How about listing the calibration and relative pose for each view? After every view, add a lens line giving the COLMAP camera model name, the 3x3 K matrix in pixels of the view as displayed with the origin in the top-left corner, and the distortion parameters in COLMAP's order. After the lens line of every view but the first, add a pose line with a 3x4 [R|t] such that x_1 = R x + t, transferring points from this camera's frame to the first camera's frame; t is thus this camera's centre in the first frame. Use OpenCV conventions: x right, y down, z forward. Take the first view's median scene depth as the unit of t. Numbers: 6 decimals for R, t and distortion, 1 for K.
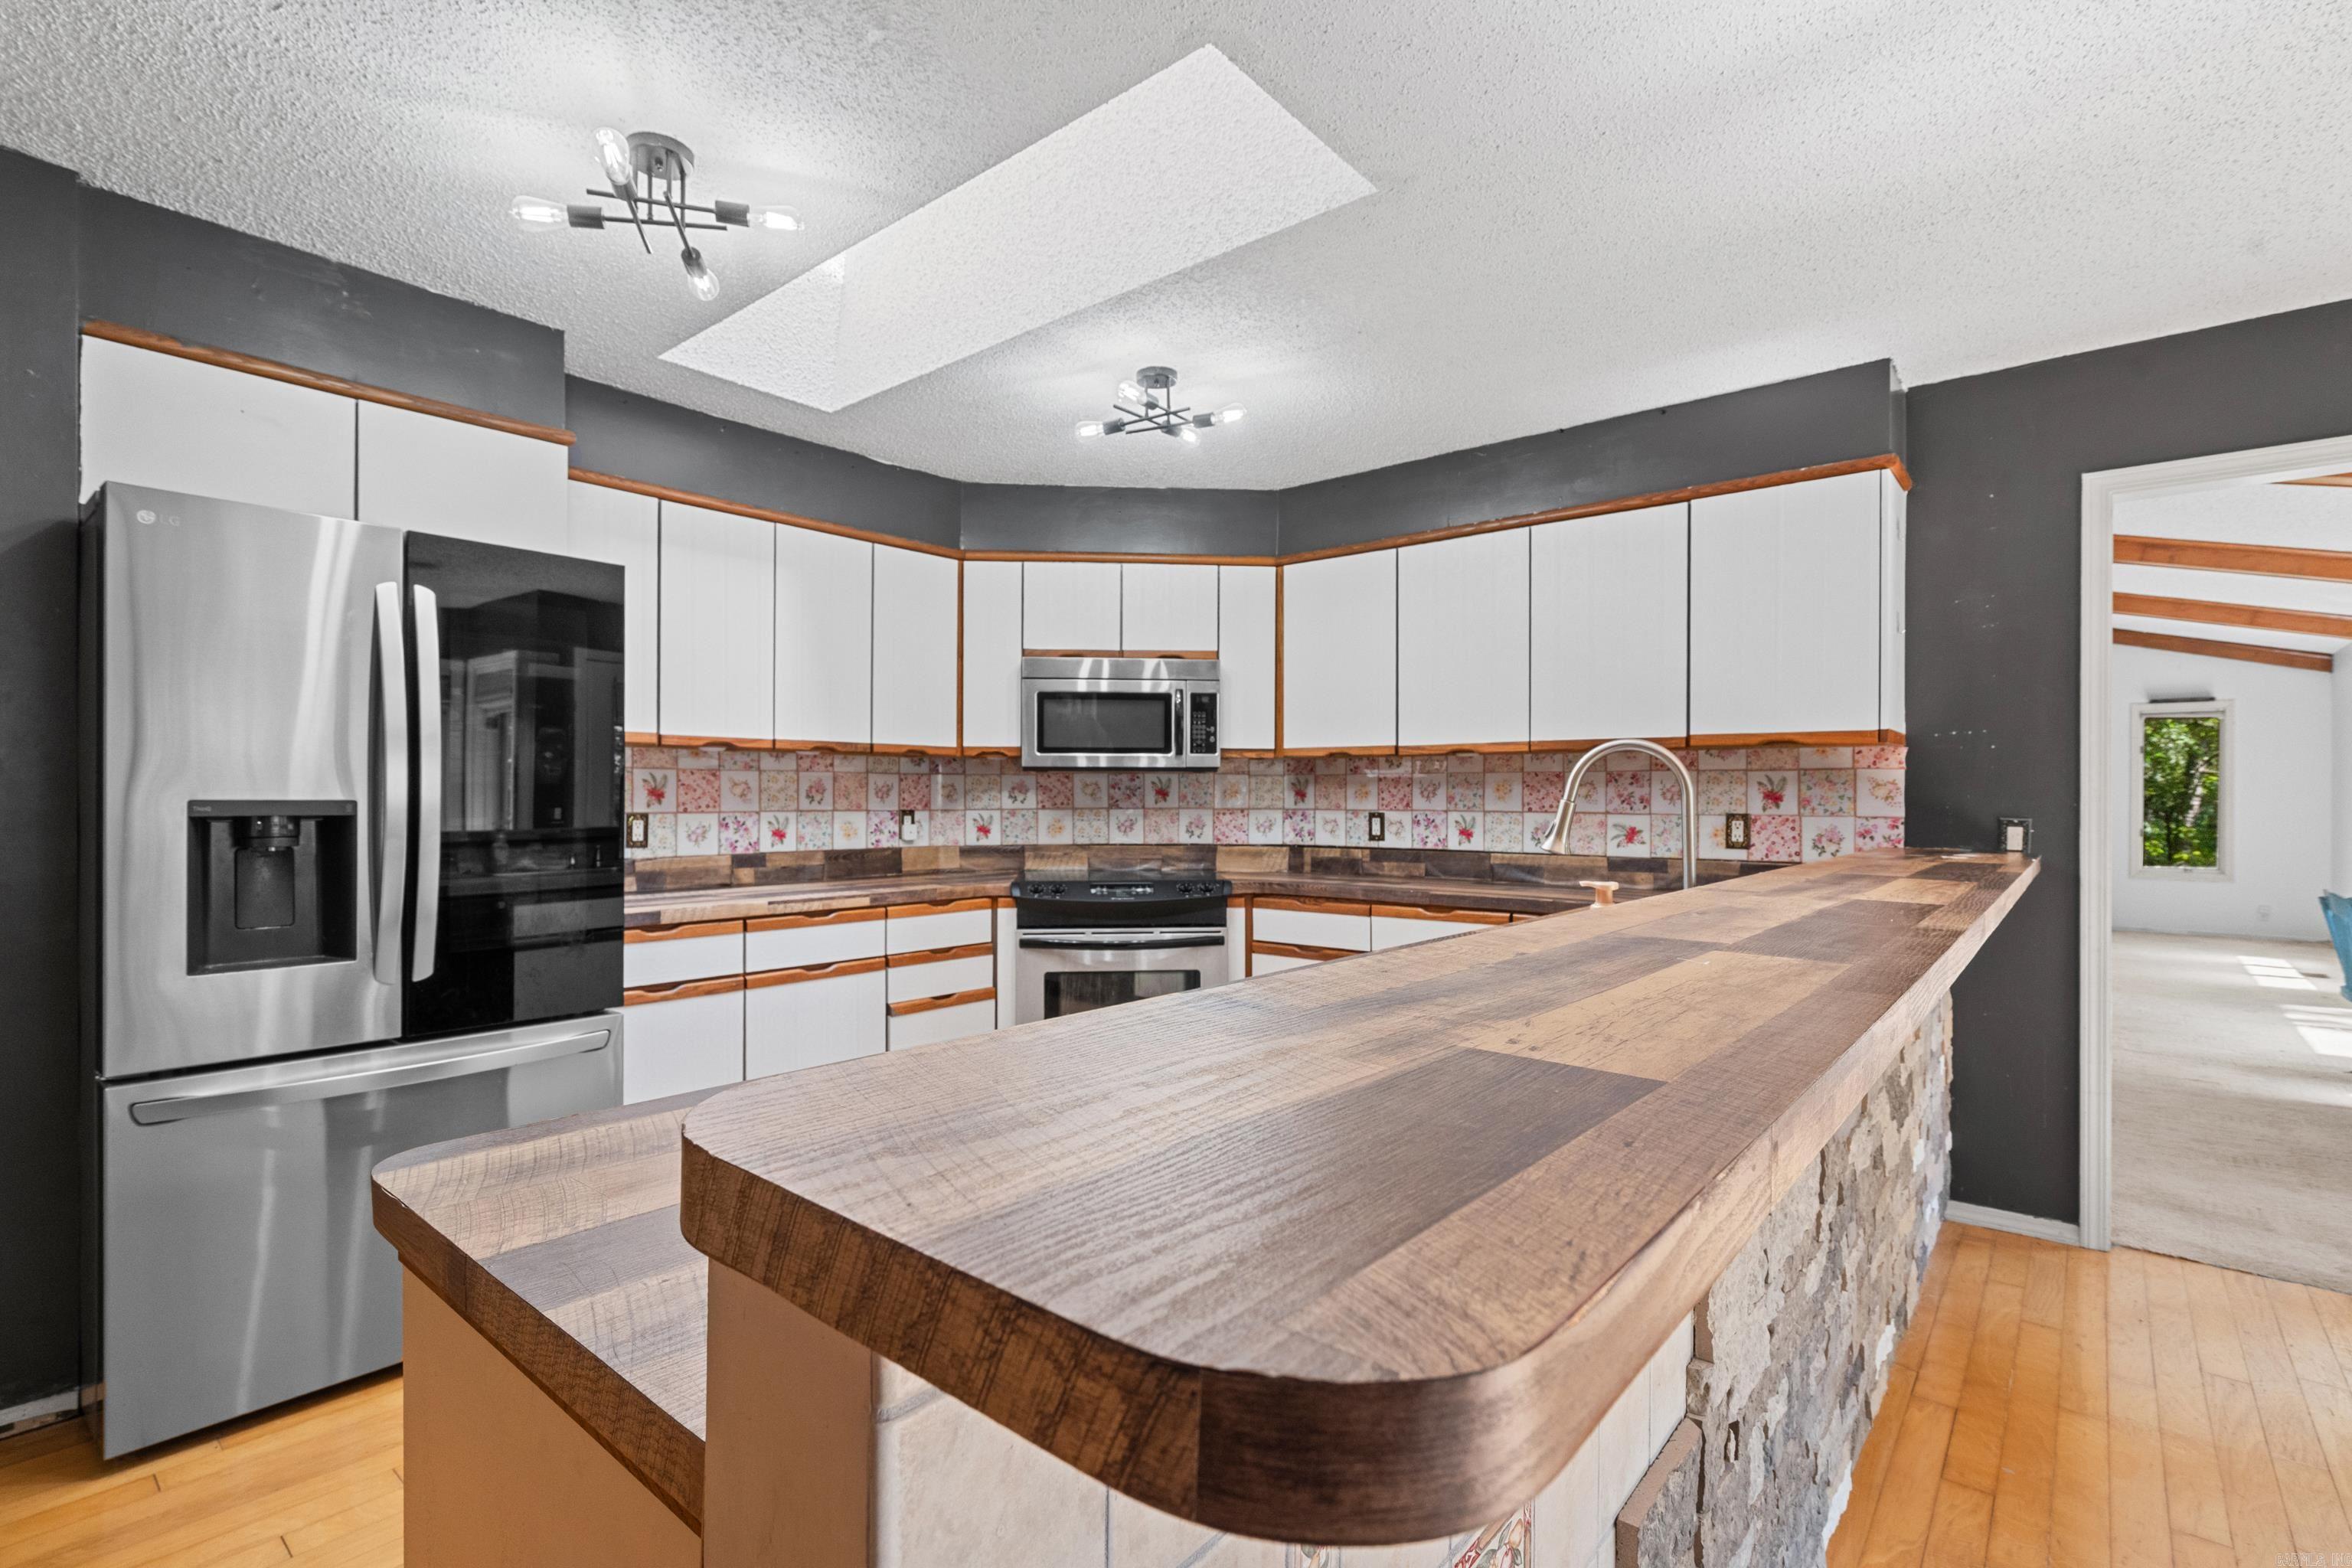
lens RADIAL K [[1092.1, 0, 1176.8], [0, 1092.1, 806.0], [0, 0, 1]] dist [-0.003971, 0.000399]
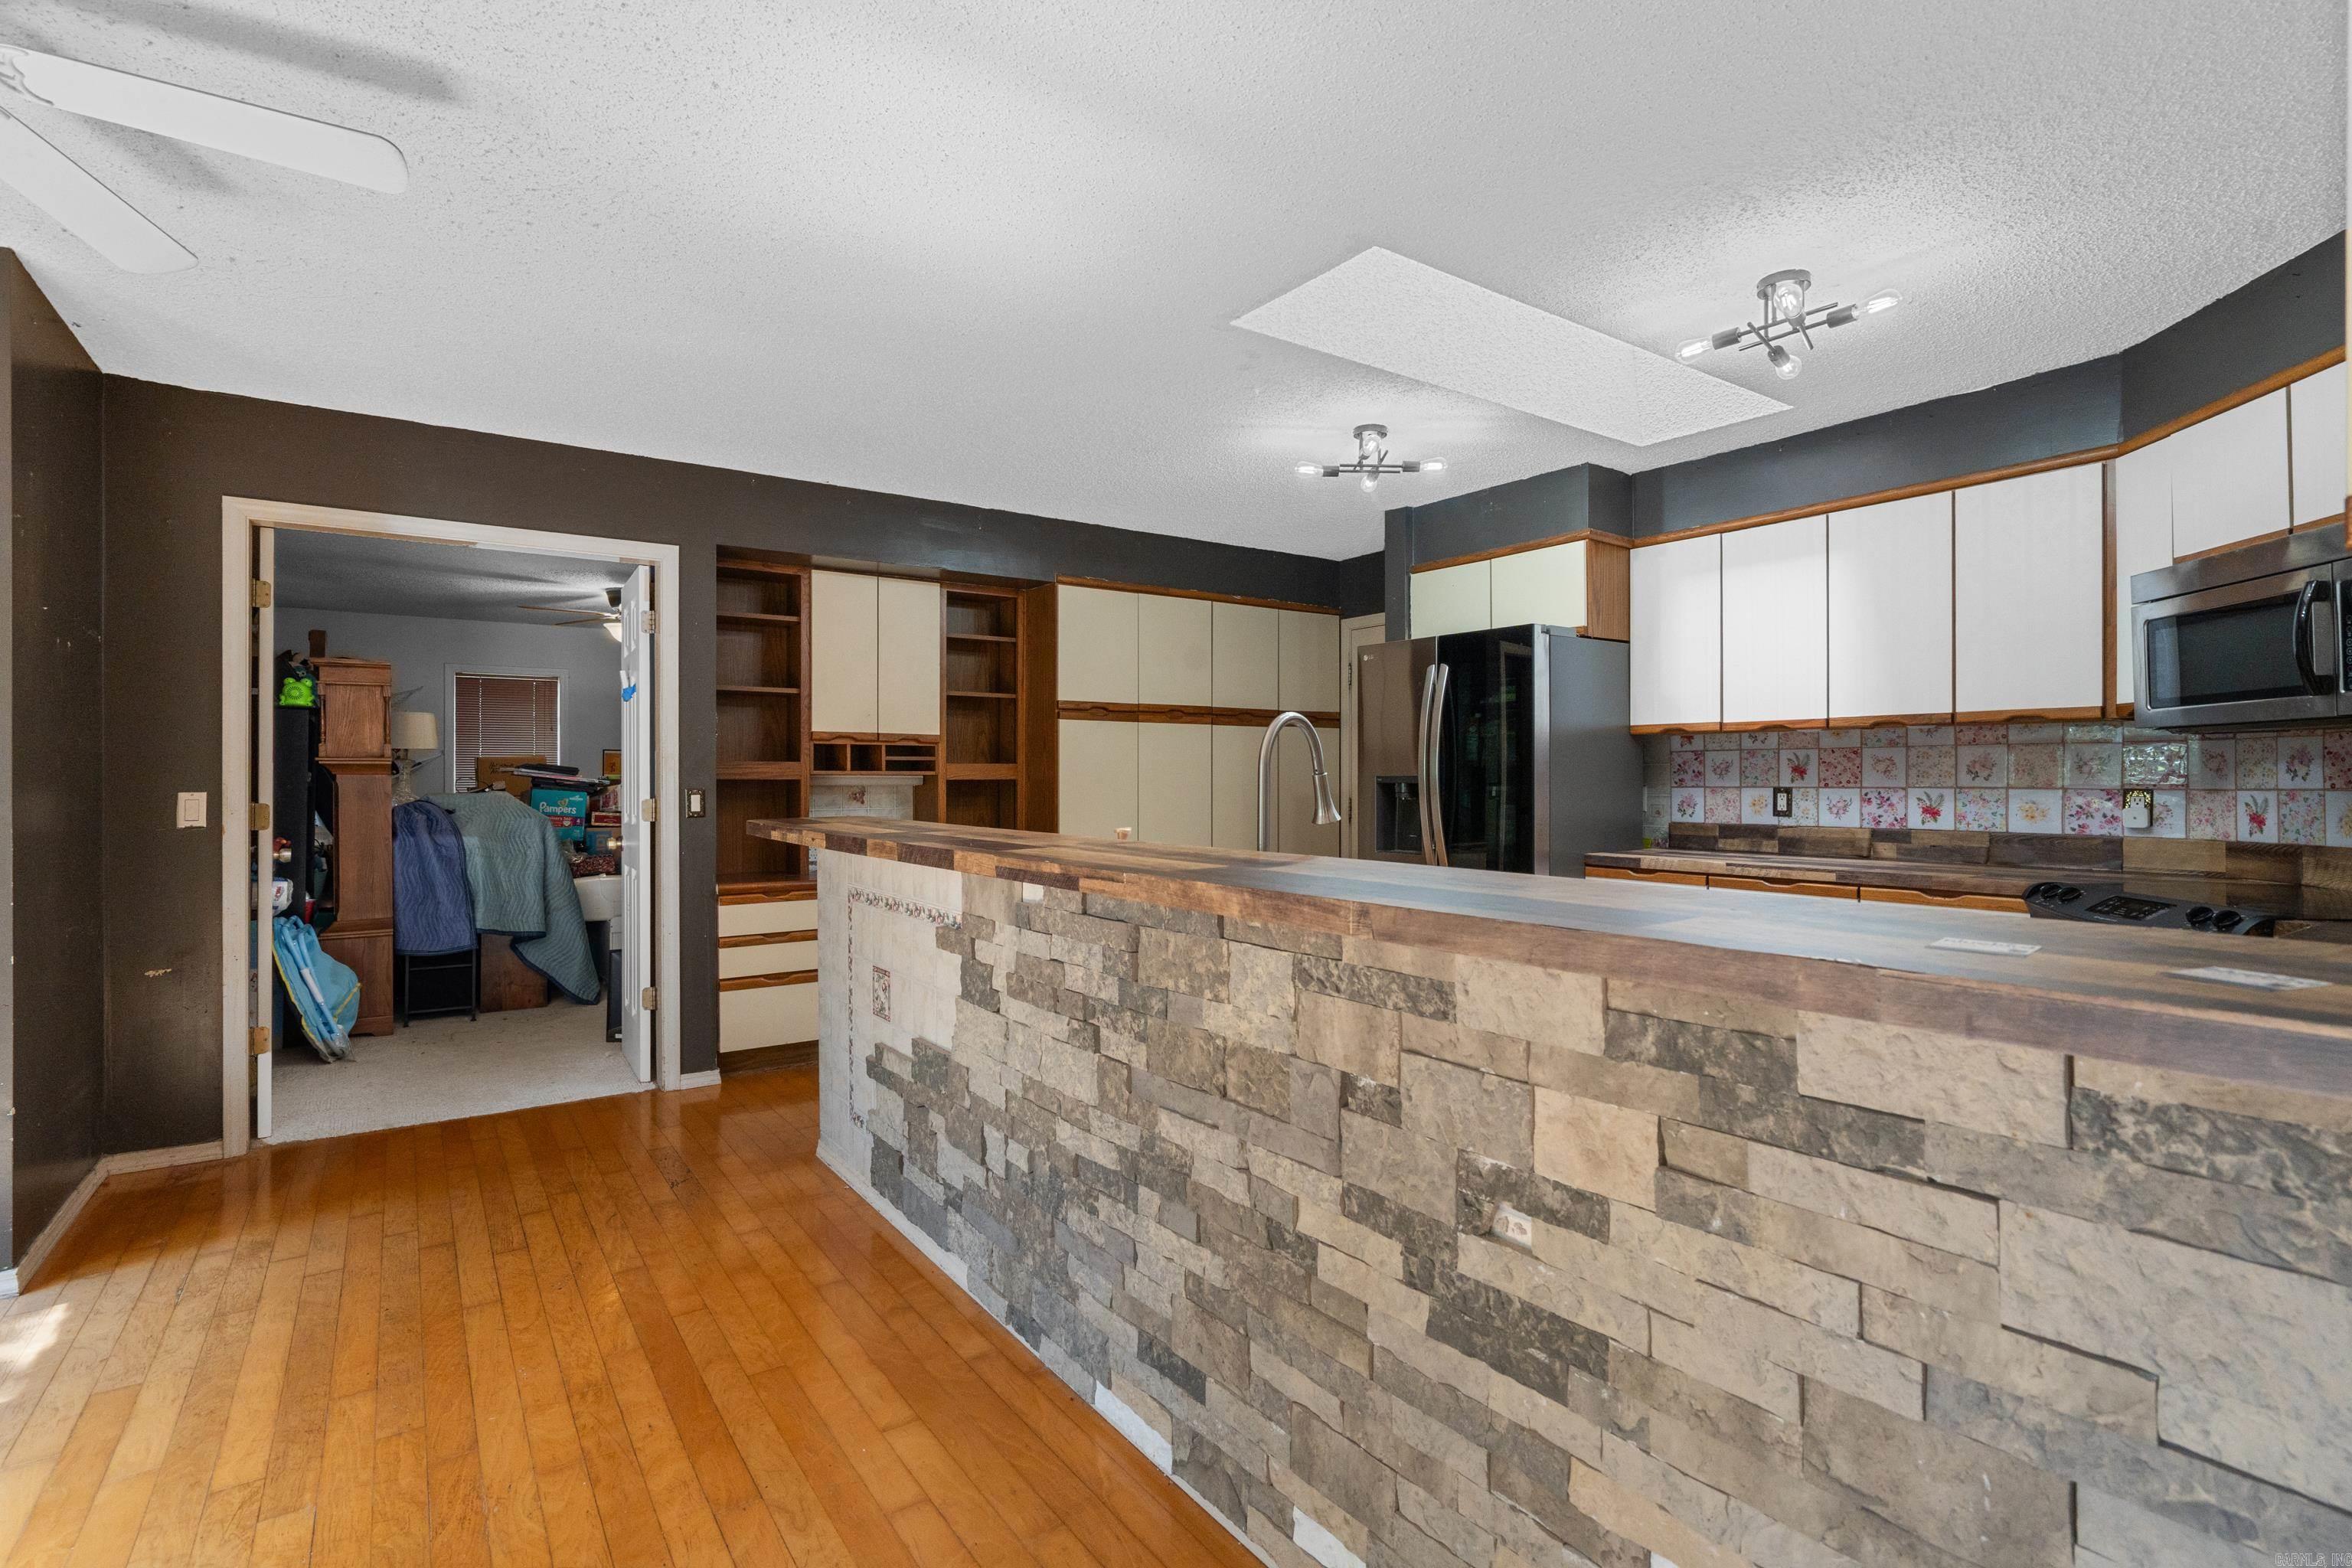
lens RADIAL K [[1111.2, 0, 1176.0], [0, 1111.2, 784.0], [0, 0, 1]] dist [-0.002377, -0.000158]
pose [[-0.259963, 0.004712, -0.965607, 0.750187], [-0.005847, 0.999962, 0.006454, -0.000807], [0.965601, 0.007323, -0.259925, 0.602824]]
